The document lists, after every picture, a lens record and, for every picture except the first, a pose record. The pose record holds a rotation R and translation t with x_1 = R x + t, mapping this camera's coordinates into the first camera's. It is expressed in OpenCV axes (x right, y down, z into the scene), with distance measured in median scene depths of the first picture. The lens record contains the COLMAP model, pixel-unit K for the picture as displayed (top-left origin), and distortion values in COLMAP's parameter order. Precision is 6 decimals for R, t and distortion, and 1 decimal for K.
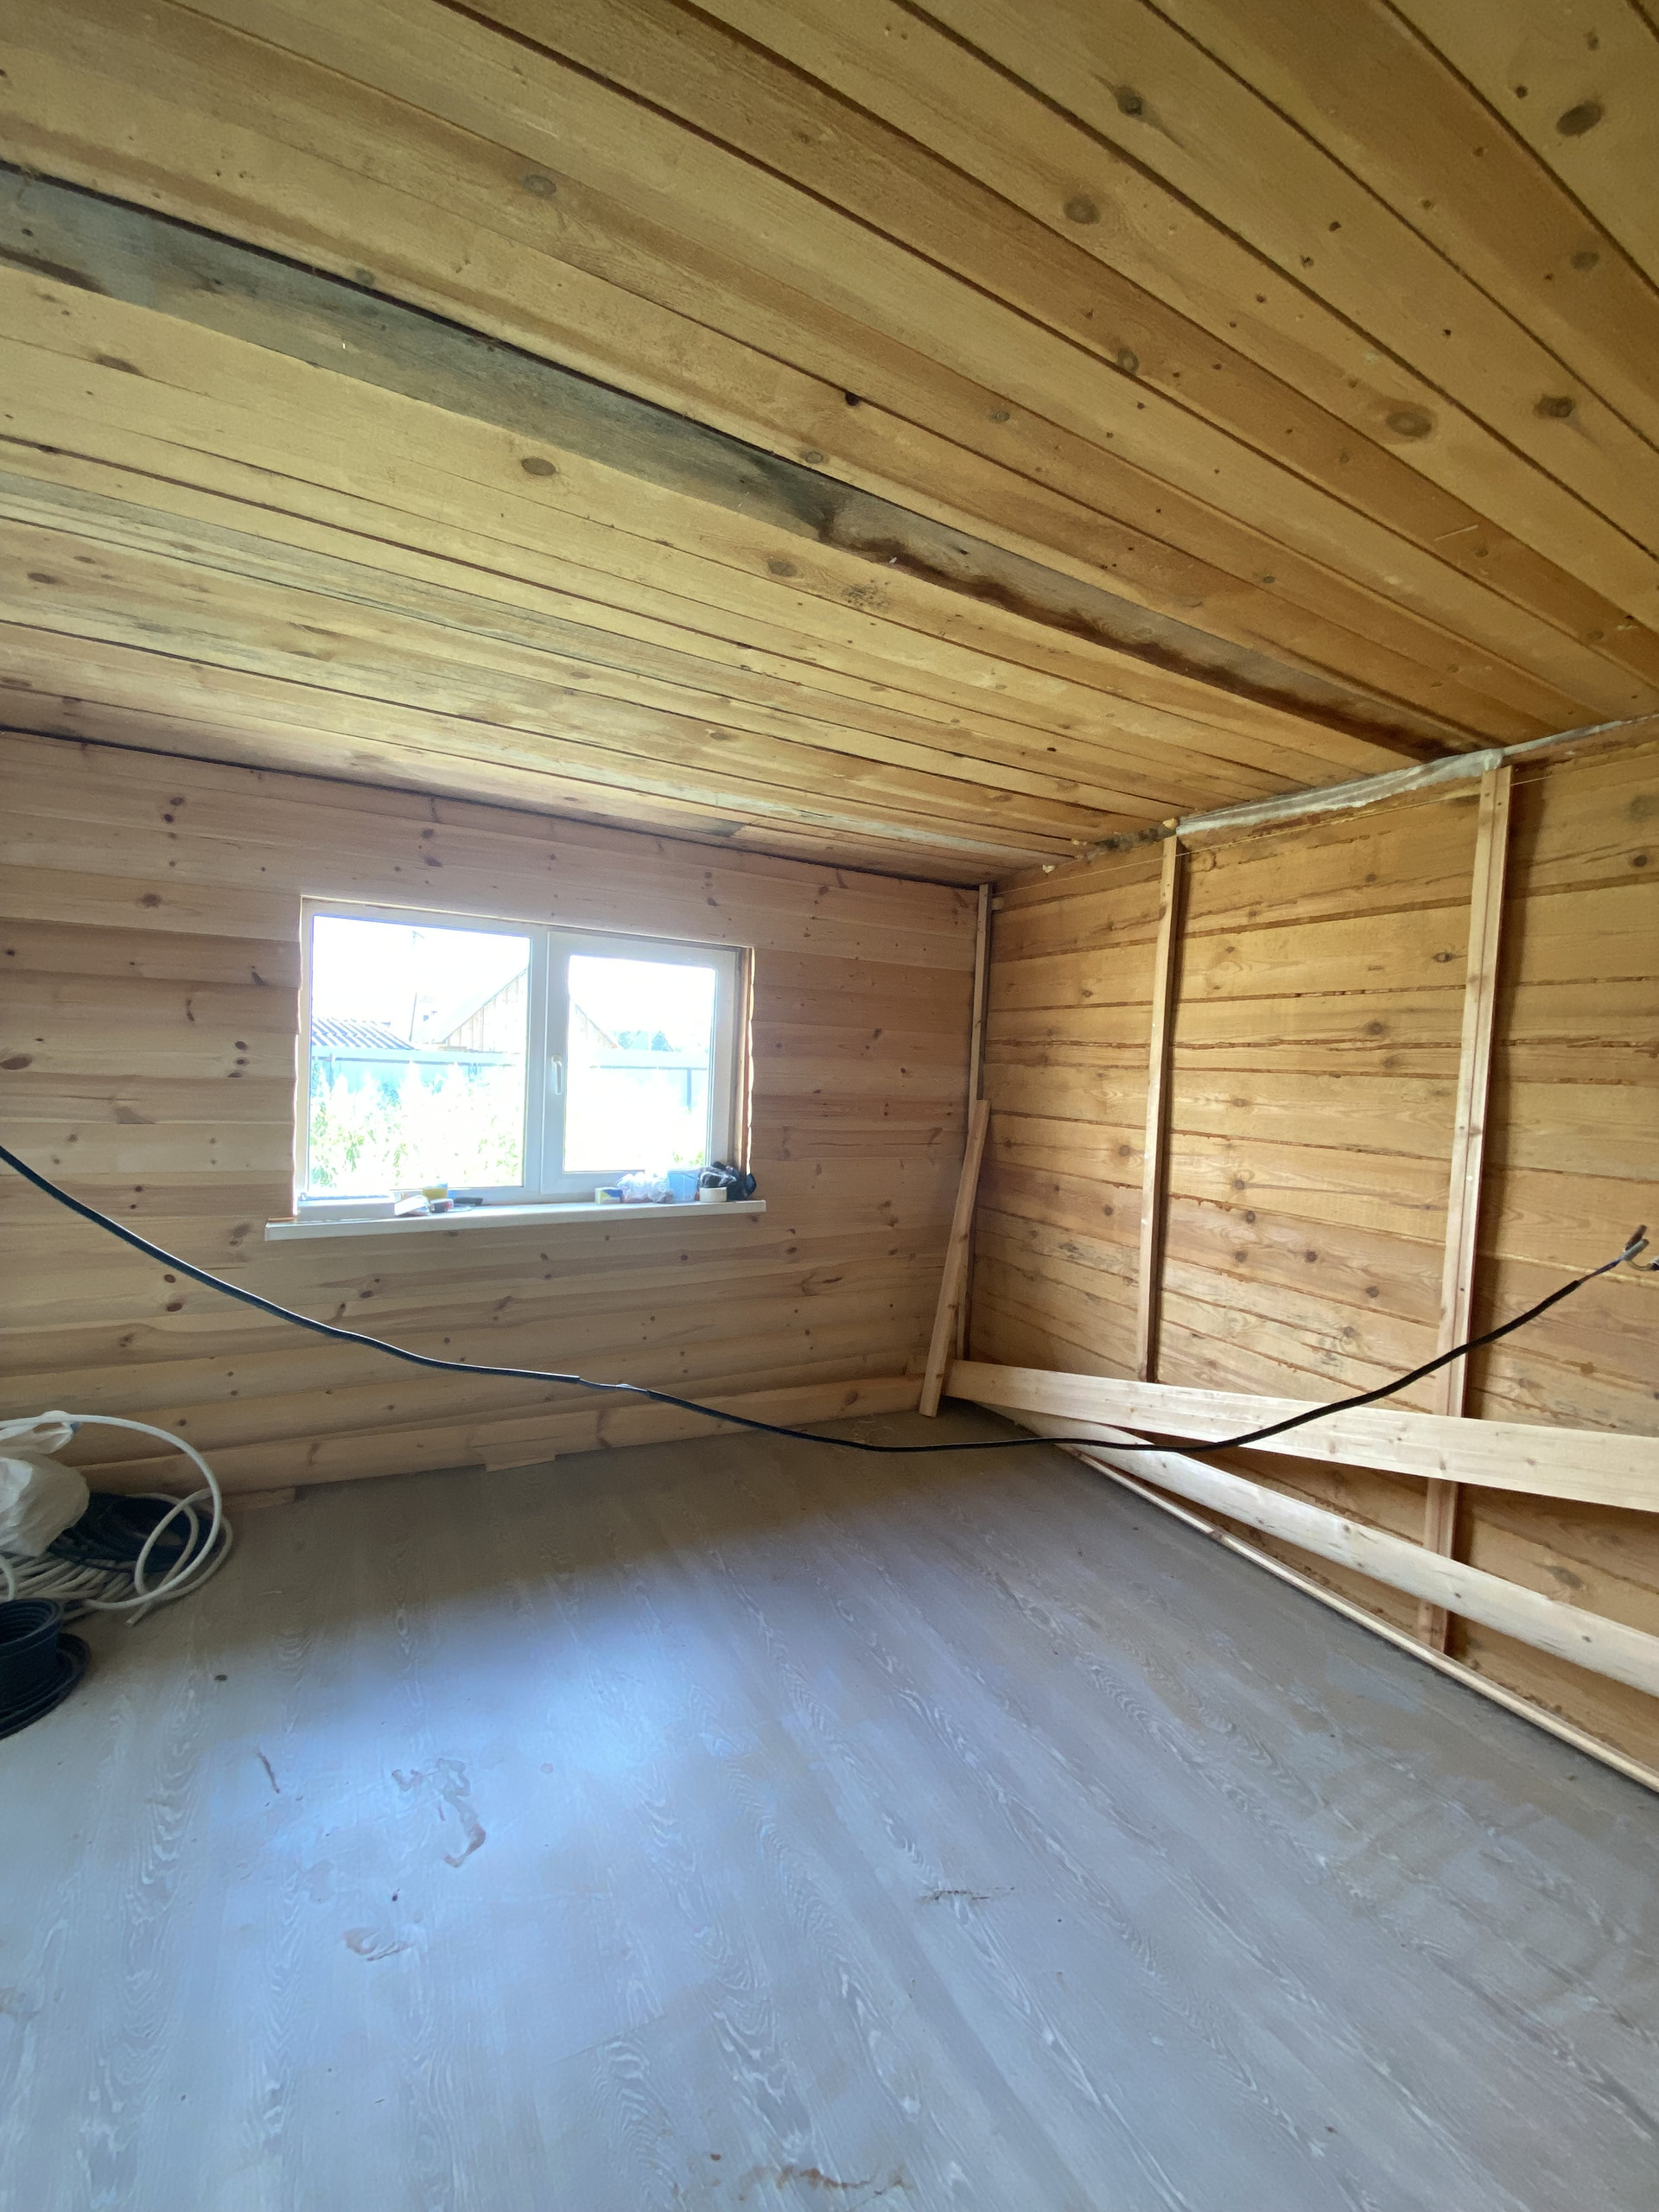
lens RADIAL K [[892.6, 0, 829.5], [0, 892.6, 1106.0], [0, 0, 1]] dist [0.001636, -0.015227]
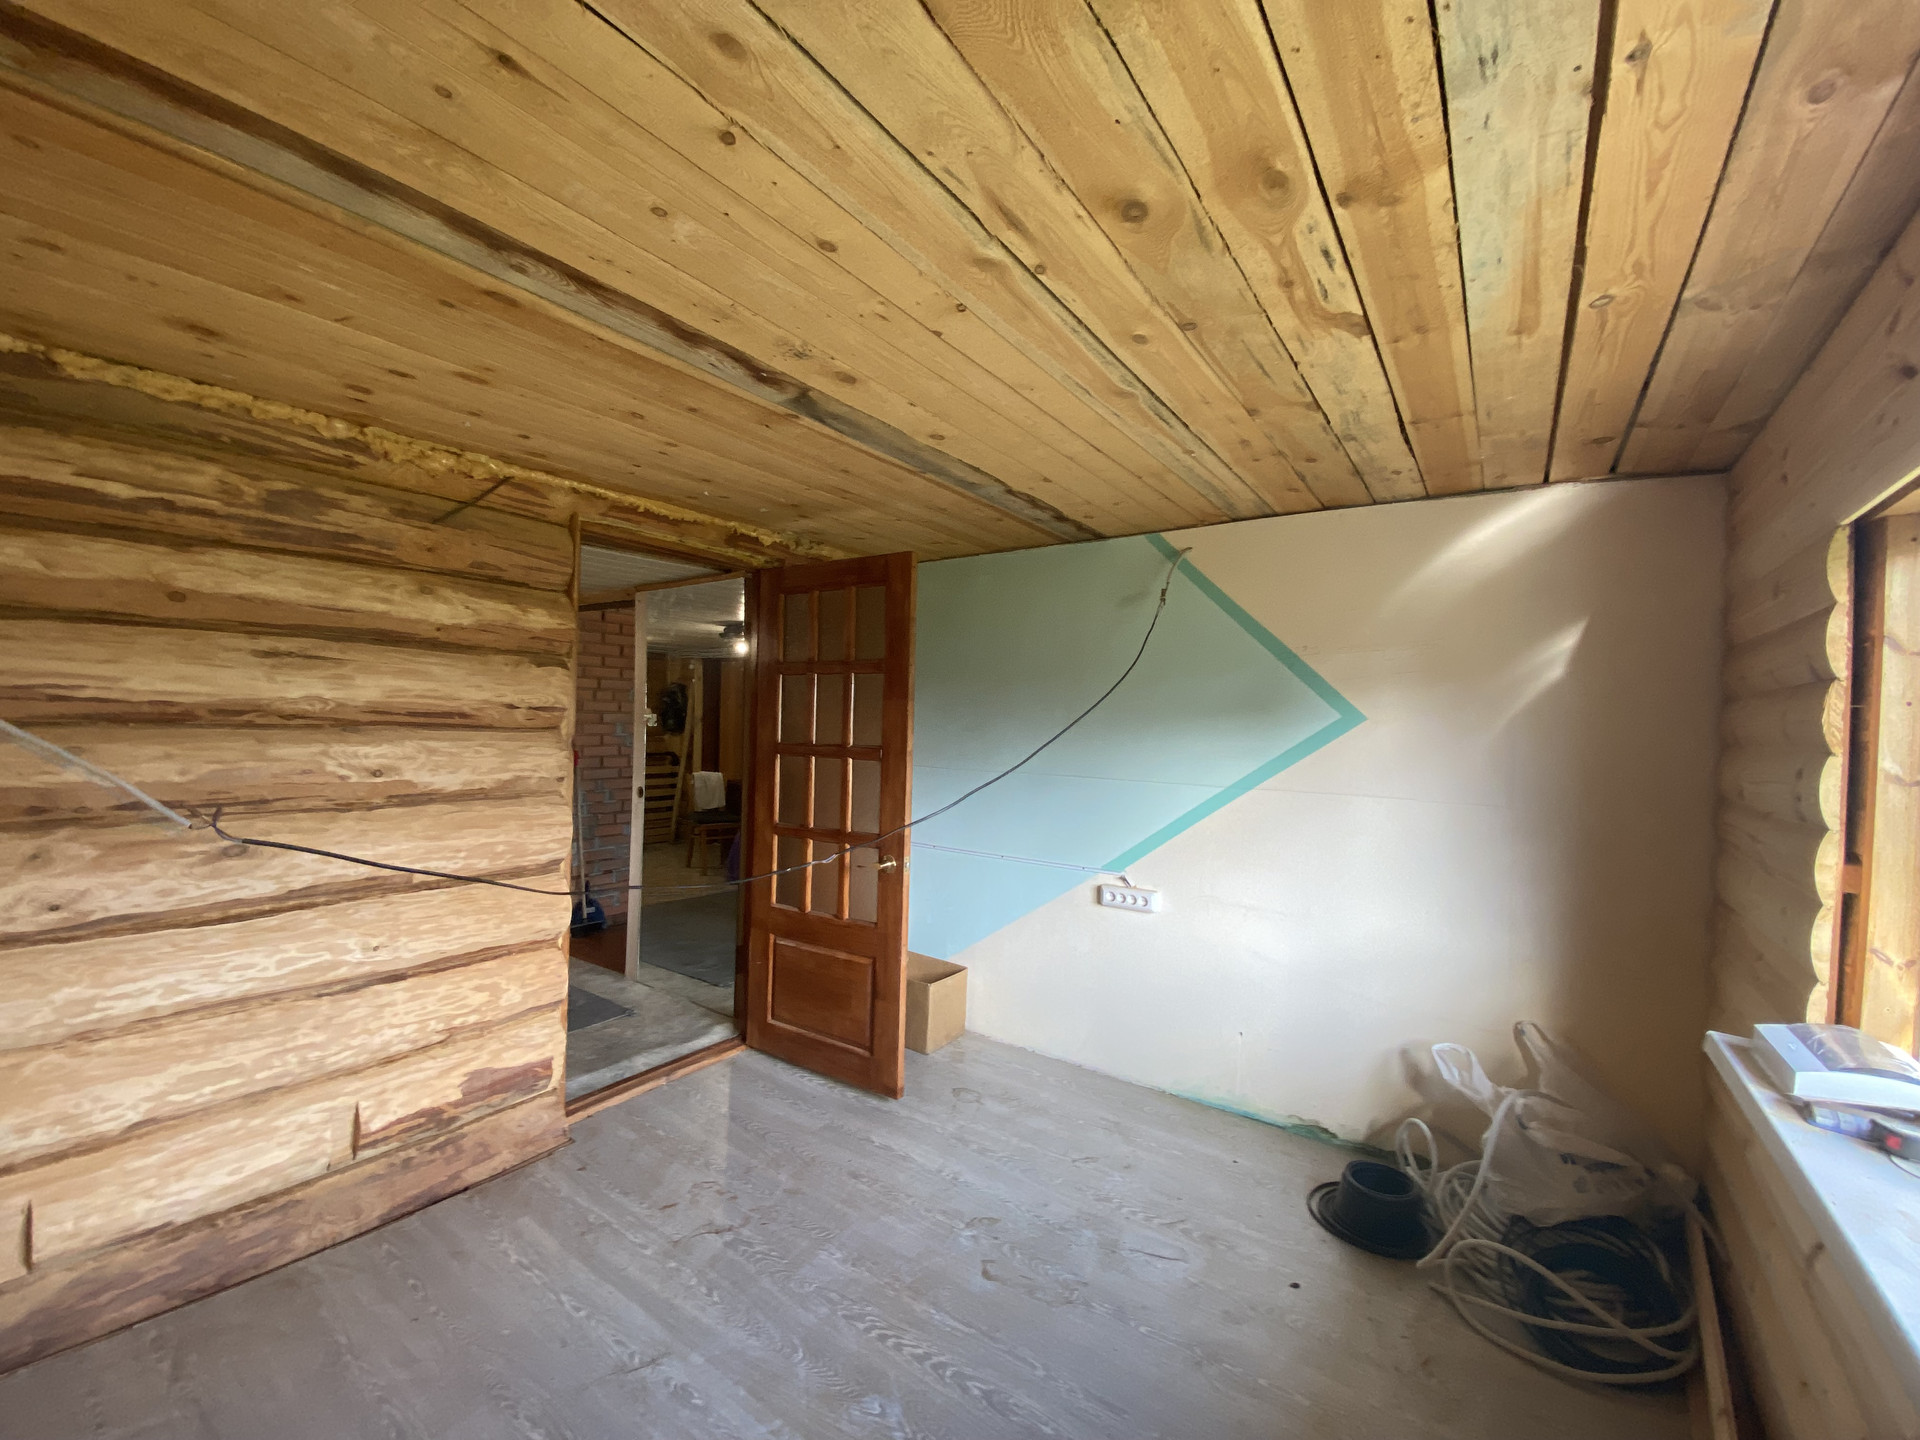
lens RADIAL K [[776.3, 0, 960.0], [0, 776.3, 720.0], [0, 0, 1]] dist [0.031620, -0.000136]
pose [[-0.895074, -0.068243, -0.440664, 0.288730], [-0.085257, 0.996180, 0.018902, -0.108623], [0.437691, 0.054488, -0.897473, 2.165775]]
